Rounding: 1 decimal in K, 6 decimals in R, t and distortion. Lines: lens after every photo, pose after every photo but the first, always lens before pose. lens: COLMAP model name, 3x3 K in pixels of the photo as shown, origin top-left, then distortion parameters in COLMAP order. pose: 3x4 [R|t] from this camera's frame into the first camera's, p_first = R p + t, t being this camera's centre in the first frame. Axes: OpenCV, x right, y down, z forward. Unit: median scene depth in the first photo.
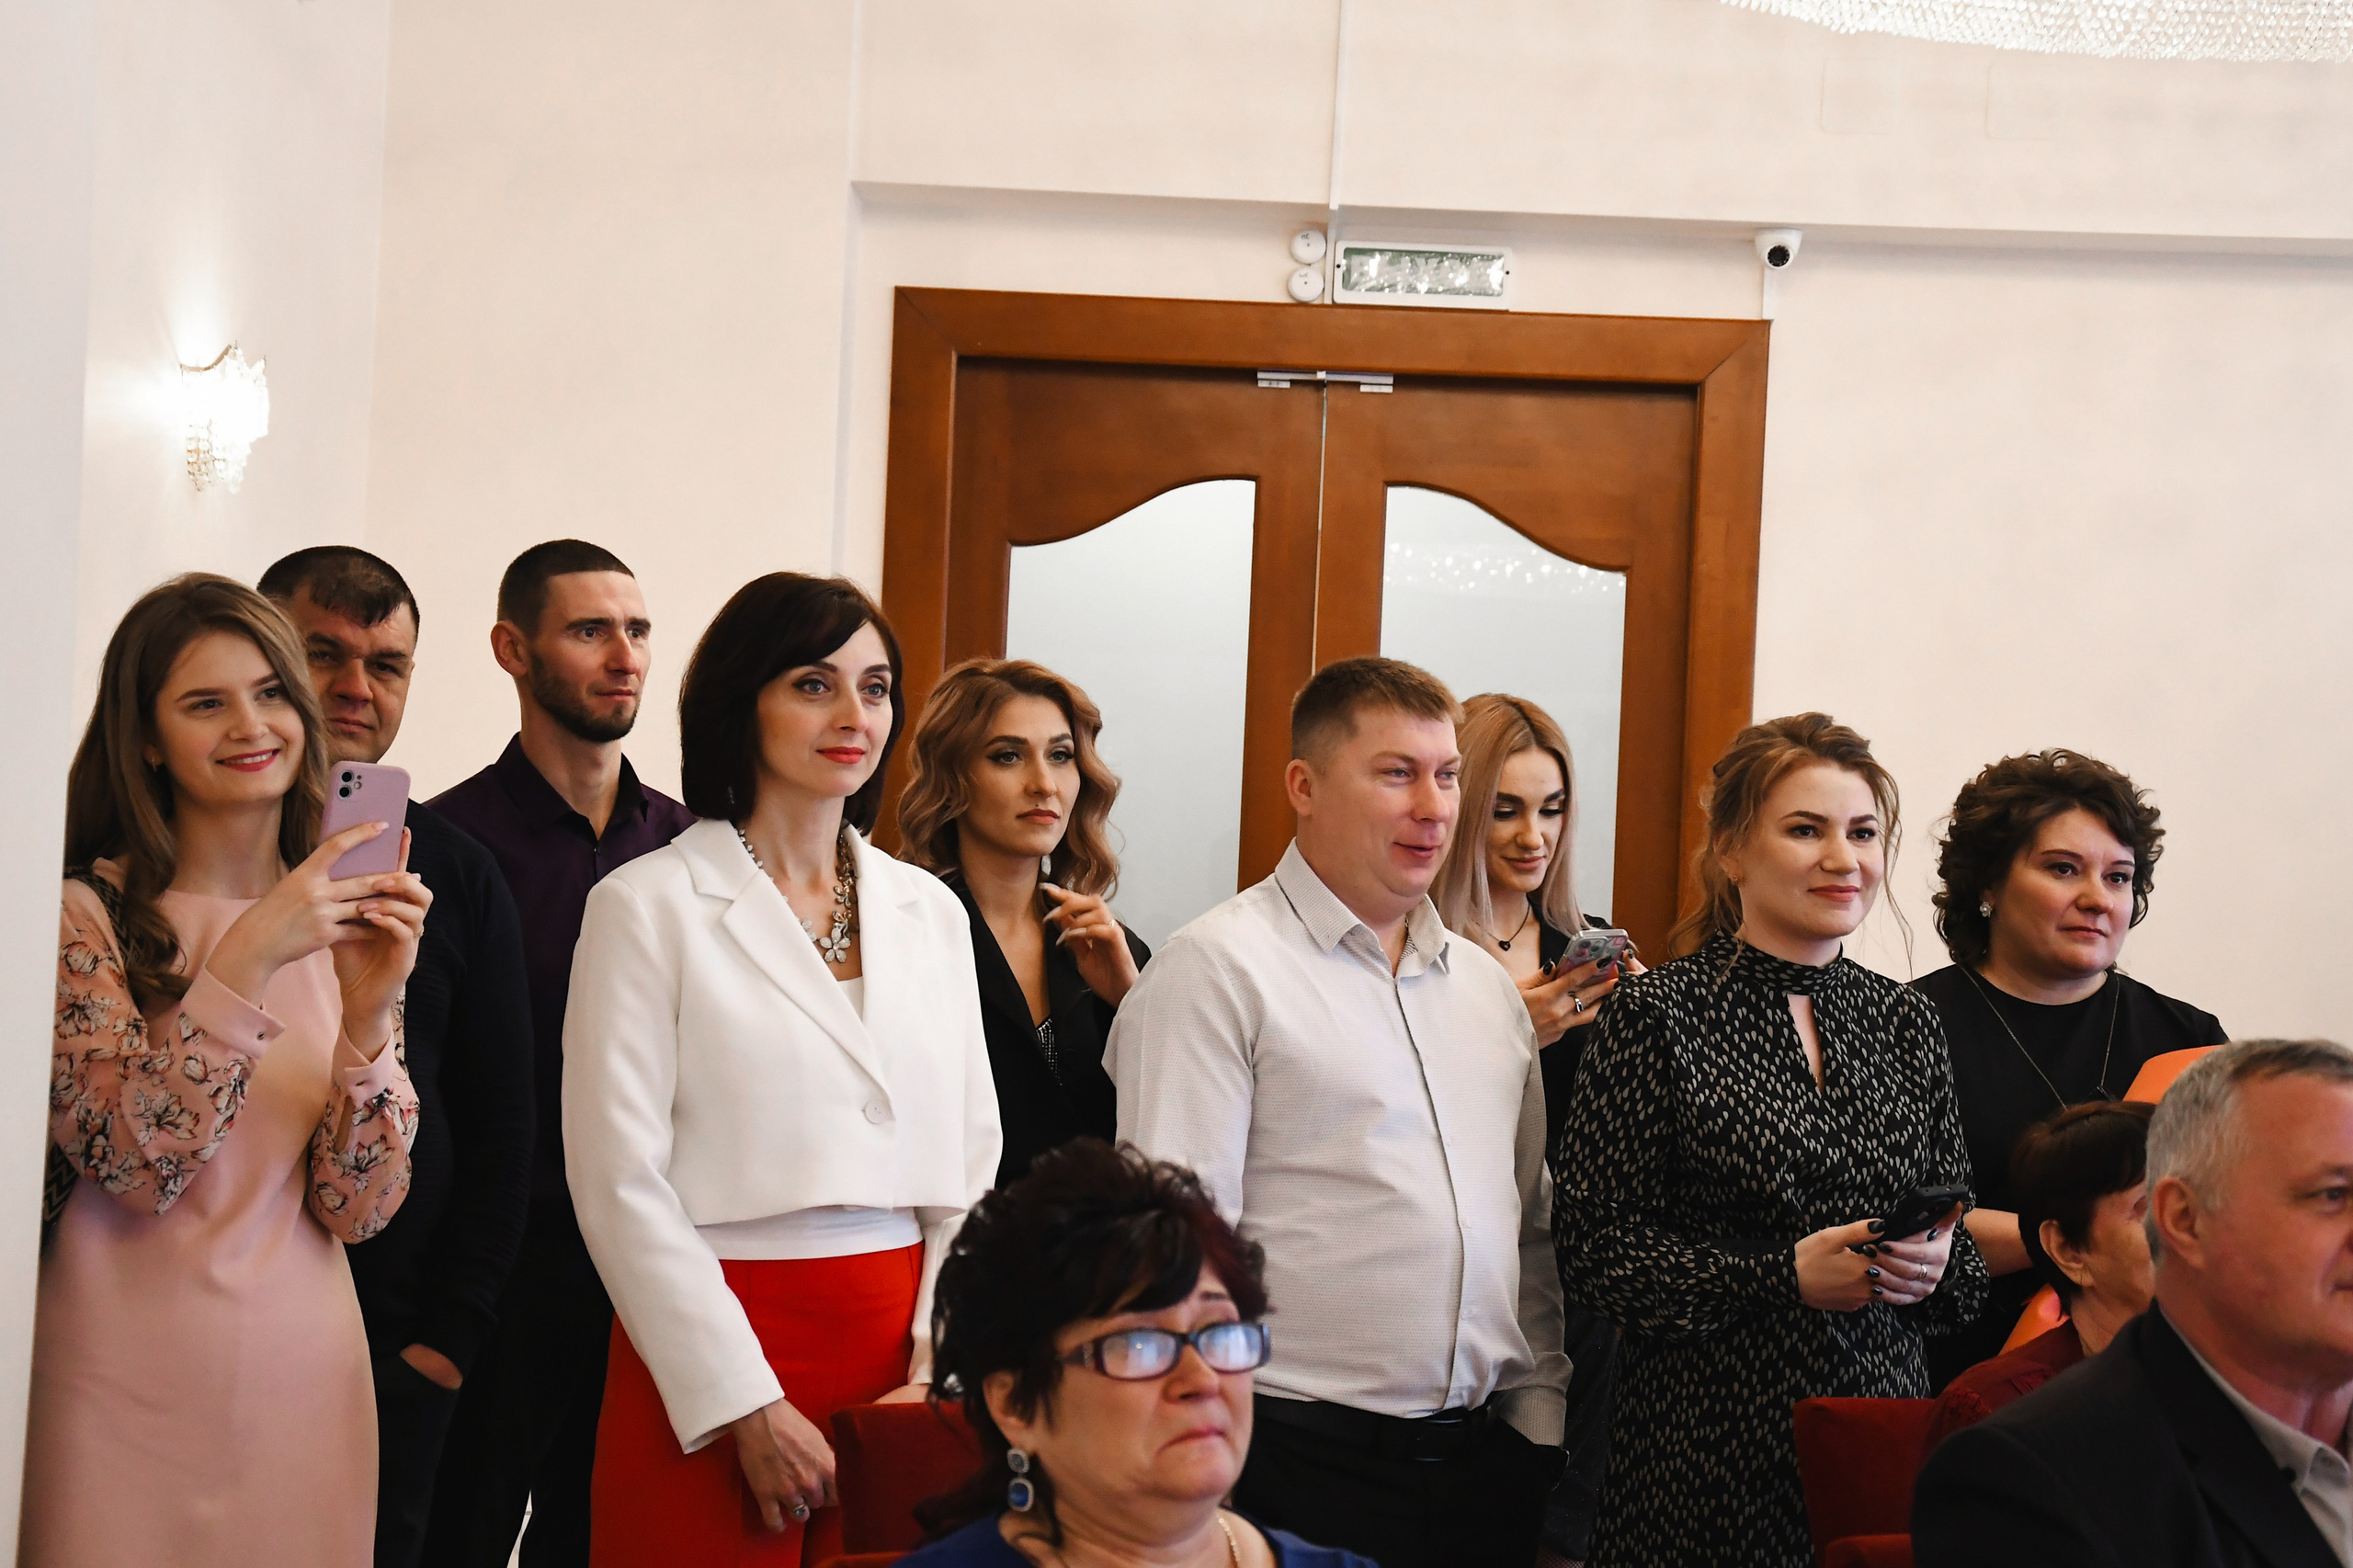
lens RADIAL K [[5117.7, 0, 1176.5], [0, 5117.7, 784.0], [0, 0, 1]] dist [0.105697, 0.193127]
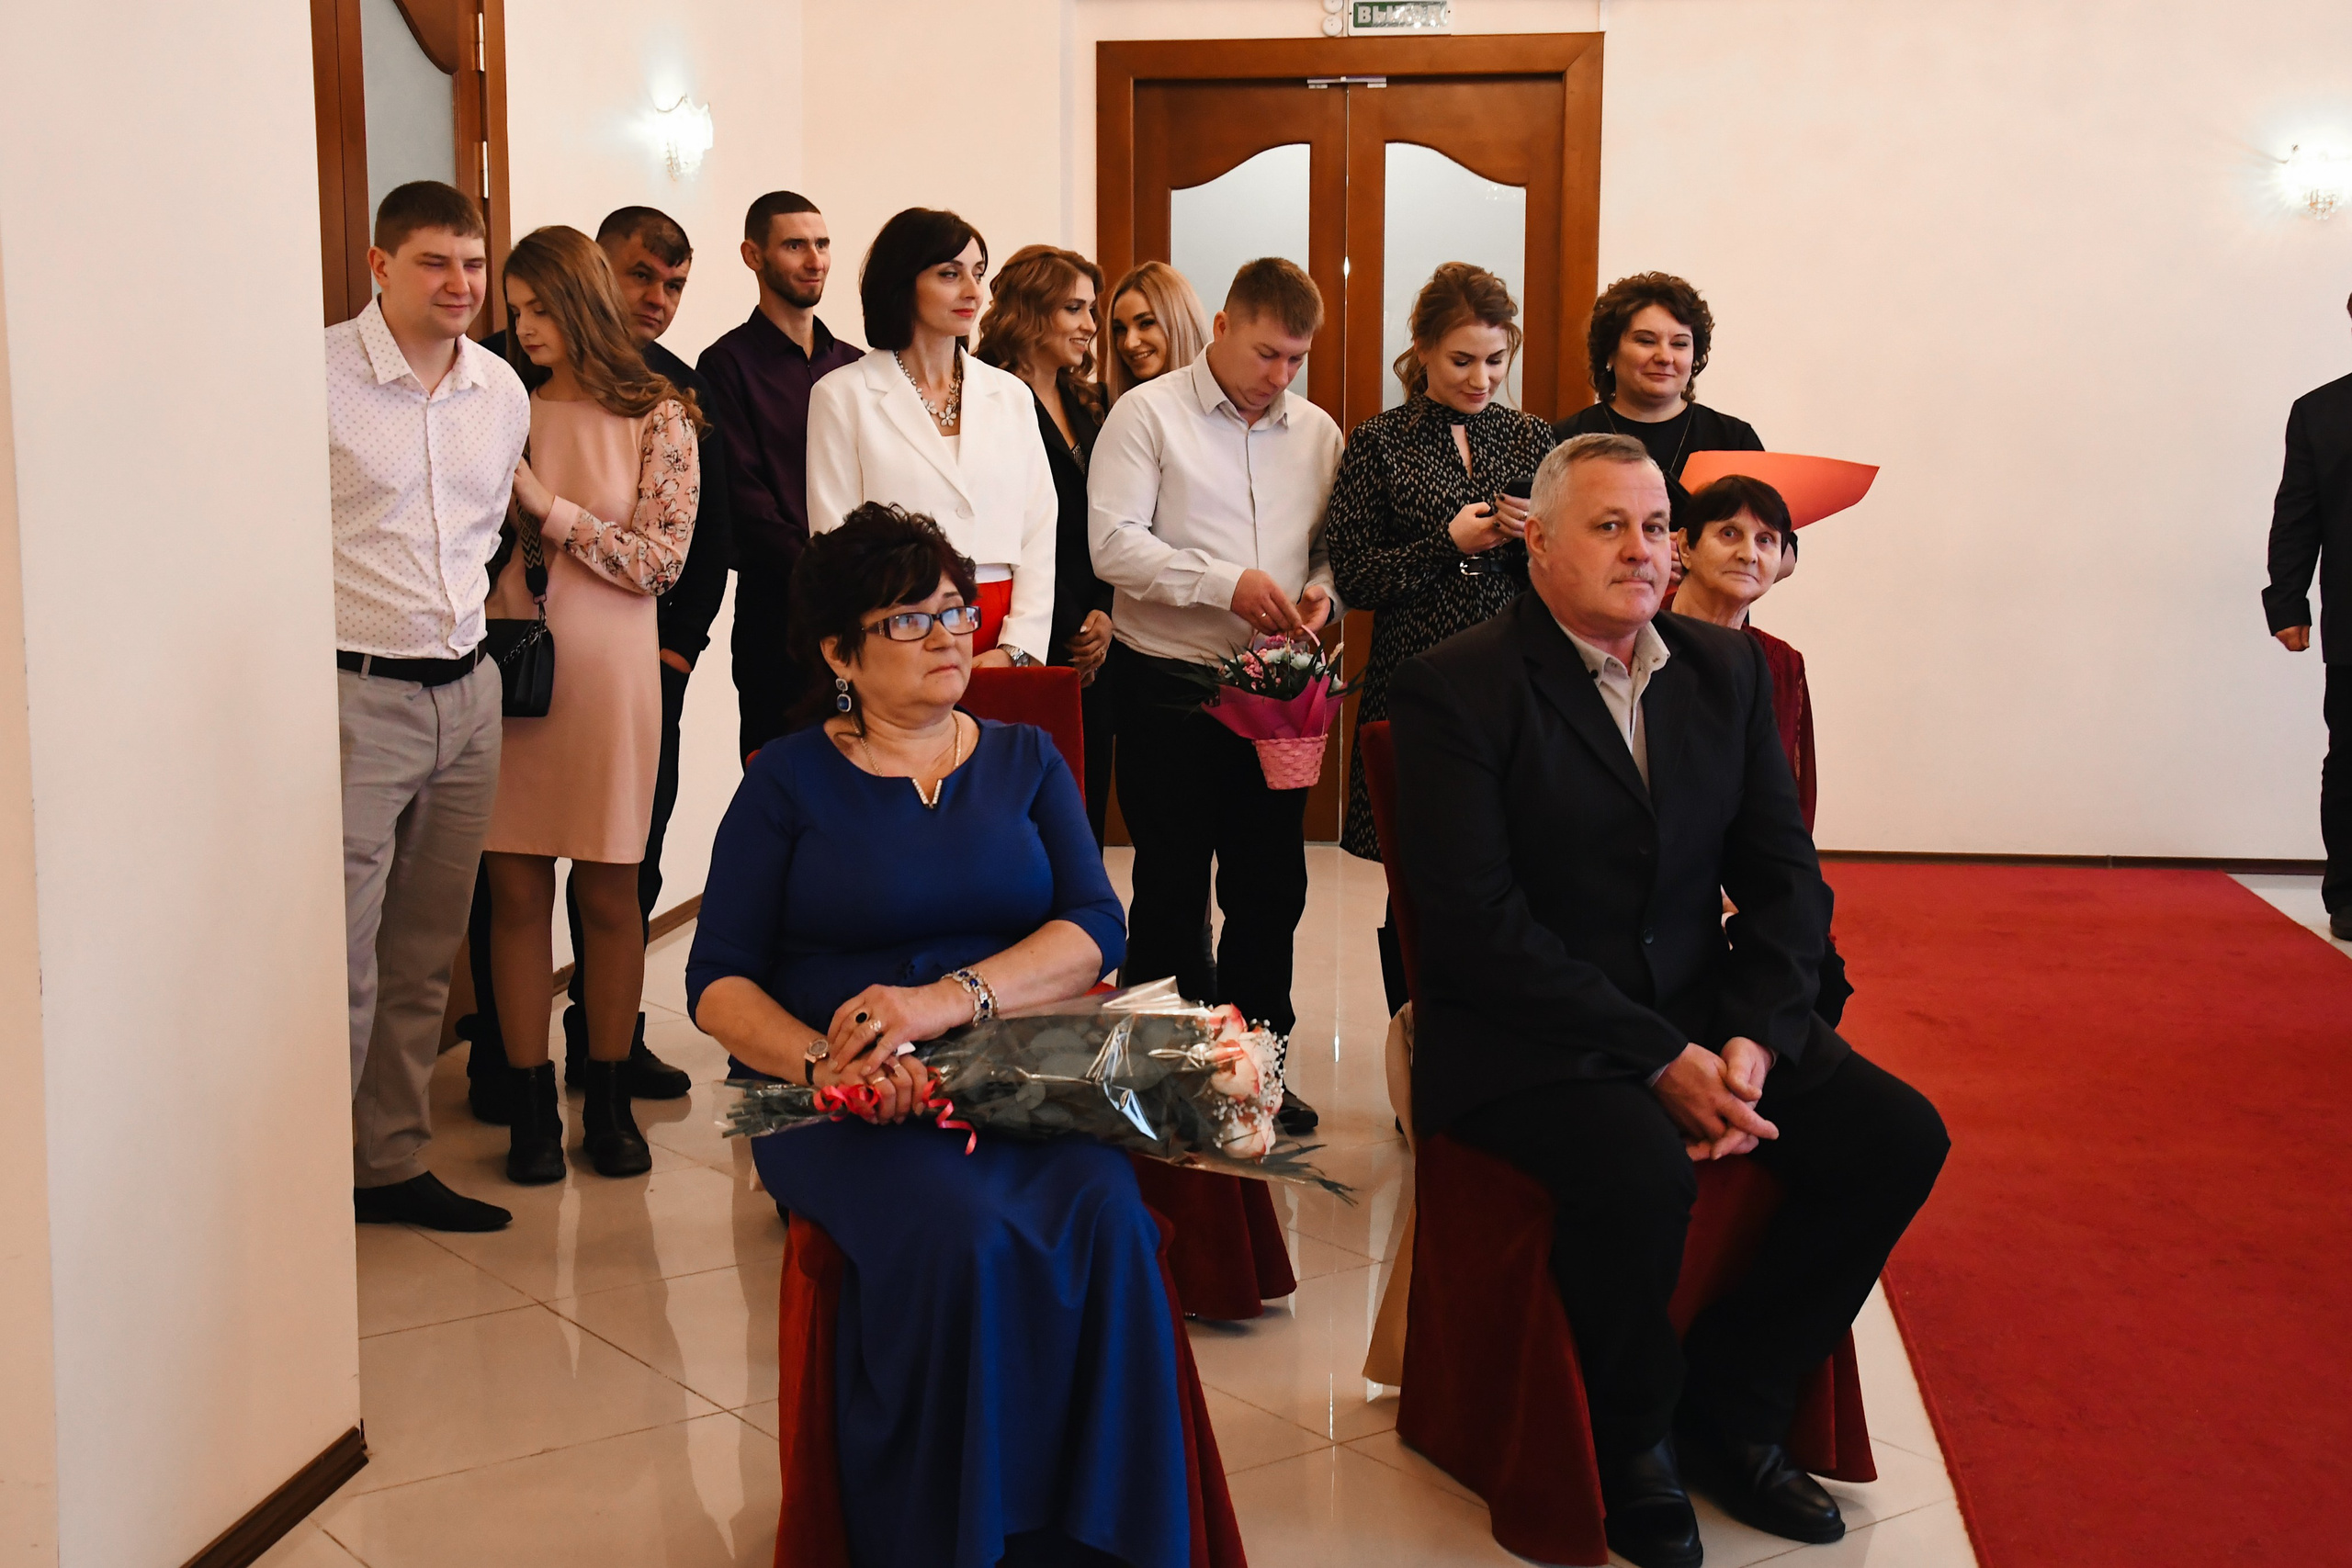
lens RADIAL K [[2862.7, 0, 1176.0], [0, 2862.7, 784.0], [0, 0, 1]] dist [0.341959, -2.647517]
pose [[0.987507, -0.022155, -0.156010, 0.165914], [0.045014, 0.988472, 0.144557, 0.015805], [0.151009, -0.149773, 0.977120, 0.004945]]
